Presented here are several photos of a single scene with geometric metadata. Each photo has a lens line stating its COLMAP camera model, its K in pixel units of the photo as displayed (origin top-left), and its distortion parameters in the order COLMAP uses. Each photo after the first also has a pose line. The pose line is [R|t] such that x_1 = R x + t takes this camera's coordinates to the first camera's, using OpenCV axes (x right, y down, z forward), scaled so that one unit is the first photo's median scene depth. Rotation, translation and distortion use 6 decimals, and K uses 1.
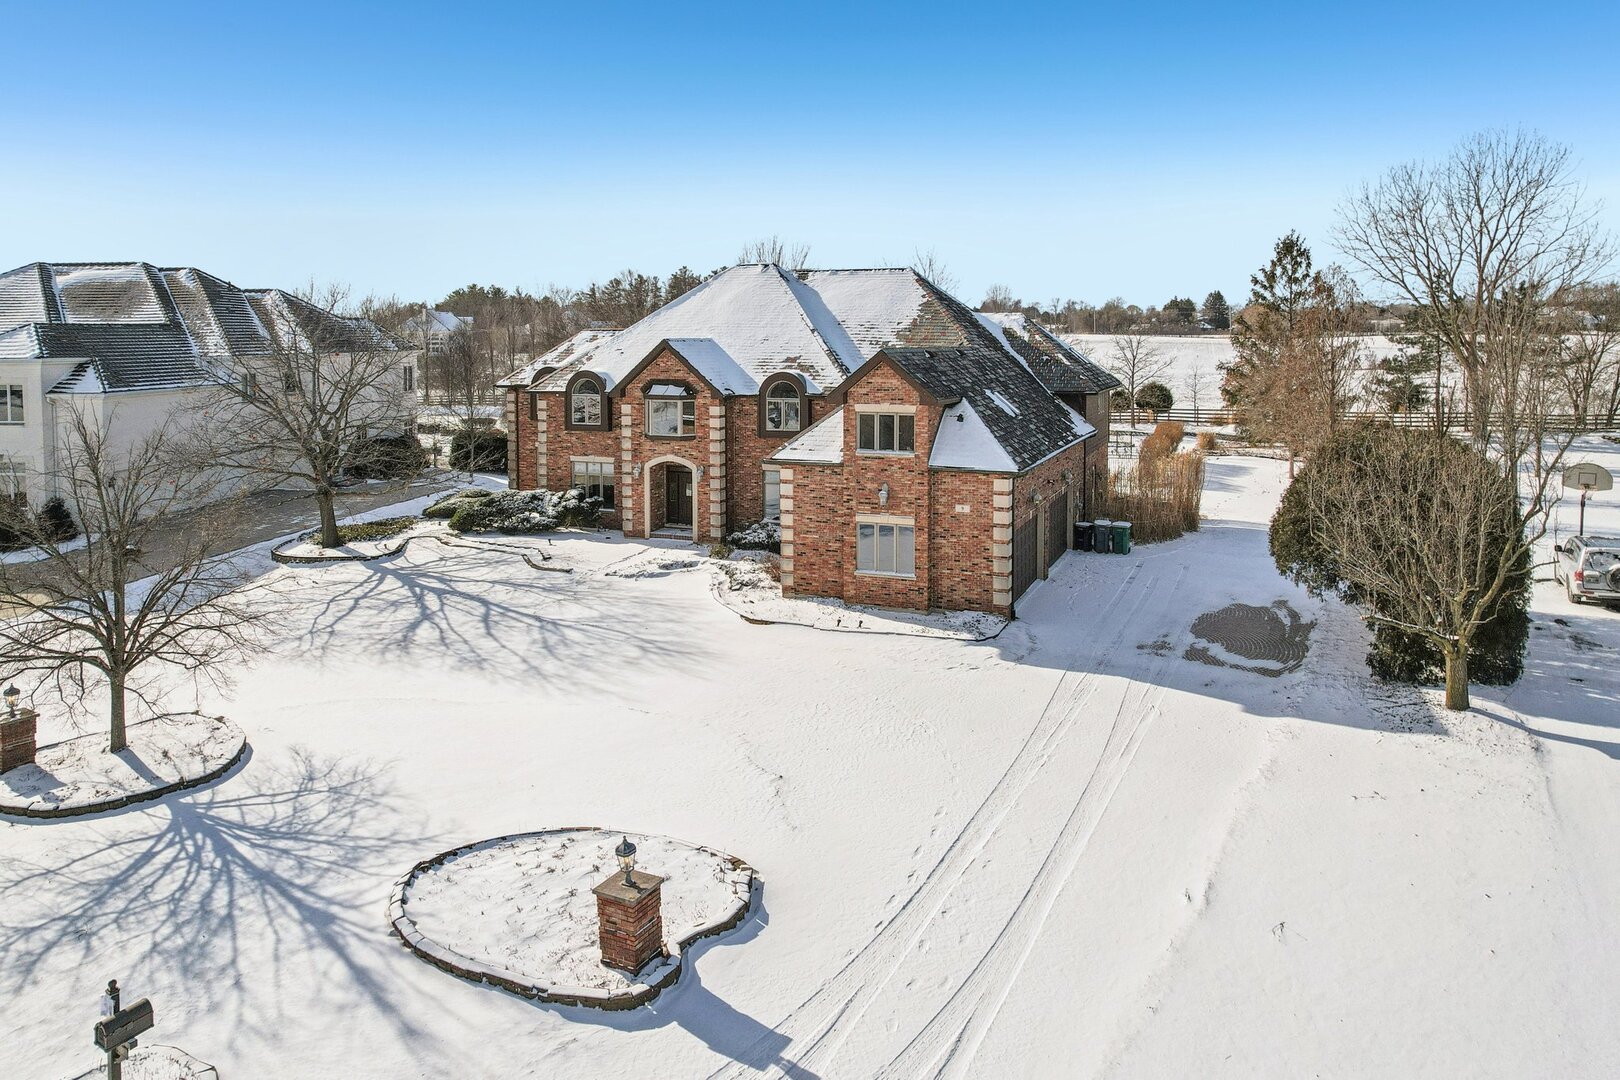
lens RADIAL K [[1057.1, 0, 853.9], [0, 1057.1, 383.9], [0, 0, 1]] dist [-0.042560, 0.002460]
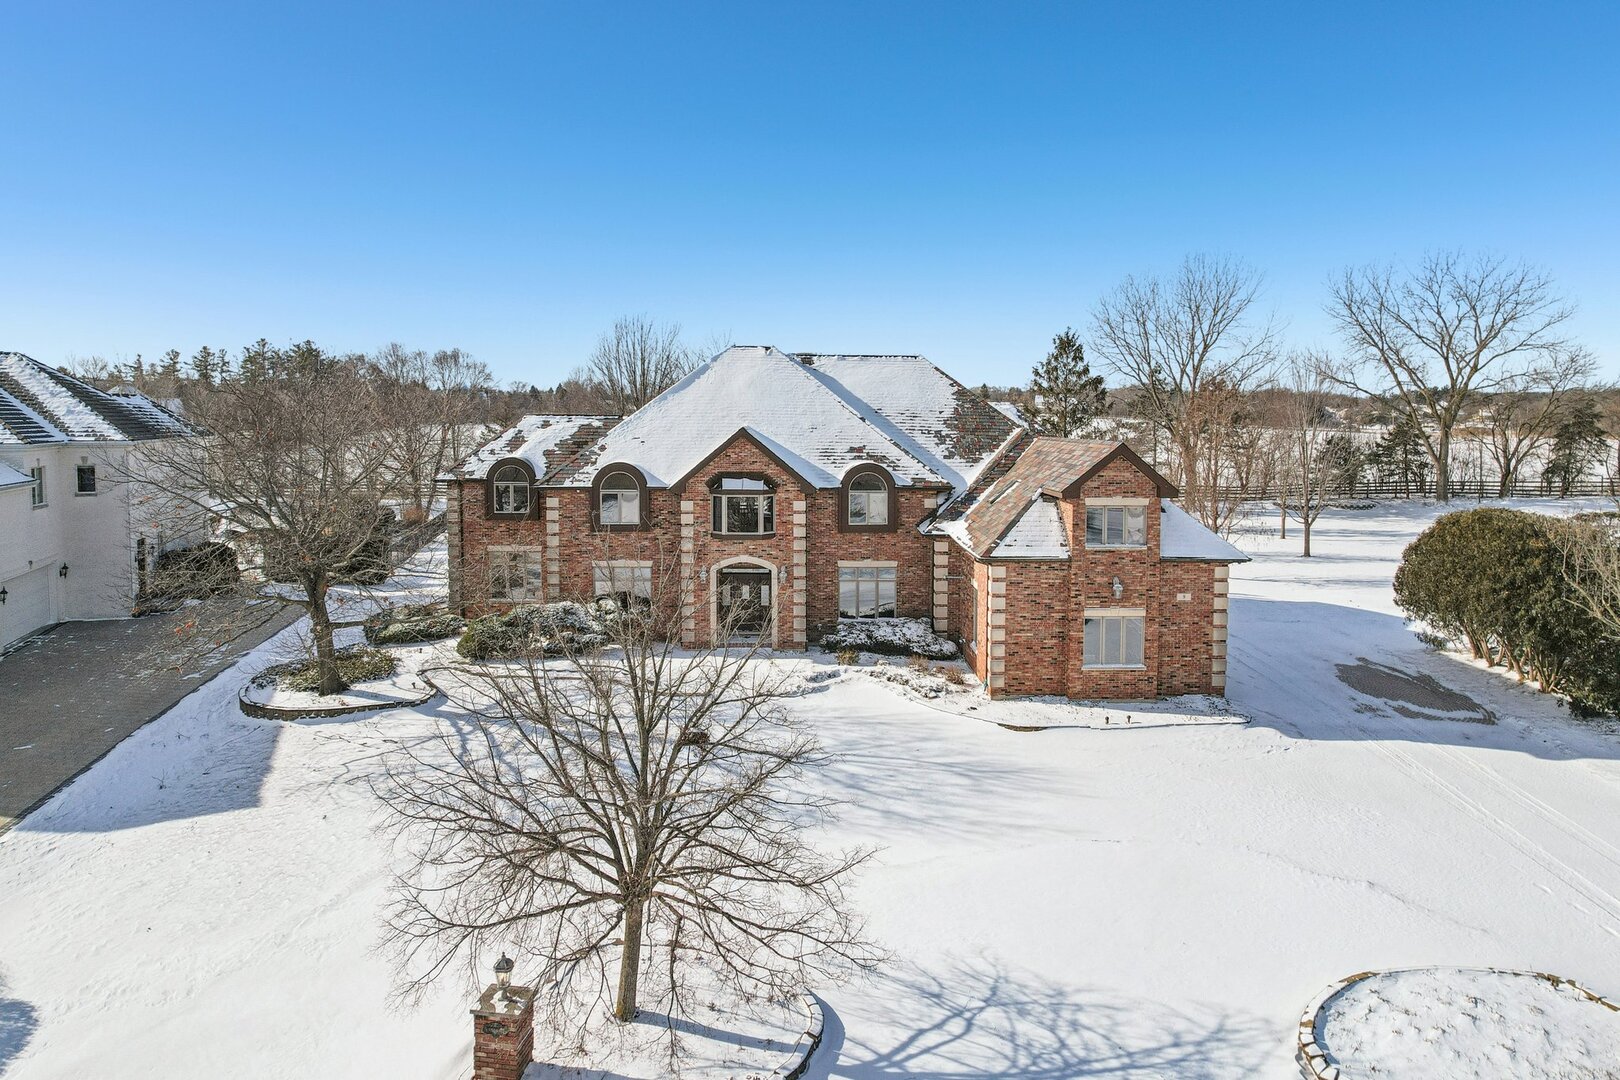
lens RADIAL K [[1020.0, 0, 804.0], [0, 1020.0, 487.2], [0, 0, 1]] dist [-0.039778, 0.001106]
pose [[0.922594, -0.018852, 0.385312, -0.483620], [0.009349, 0.999604, 0.026523, -0.014709], [-0.385659, -0.020868, 0.922405, 0.181191]]
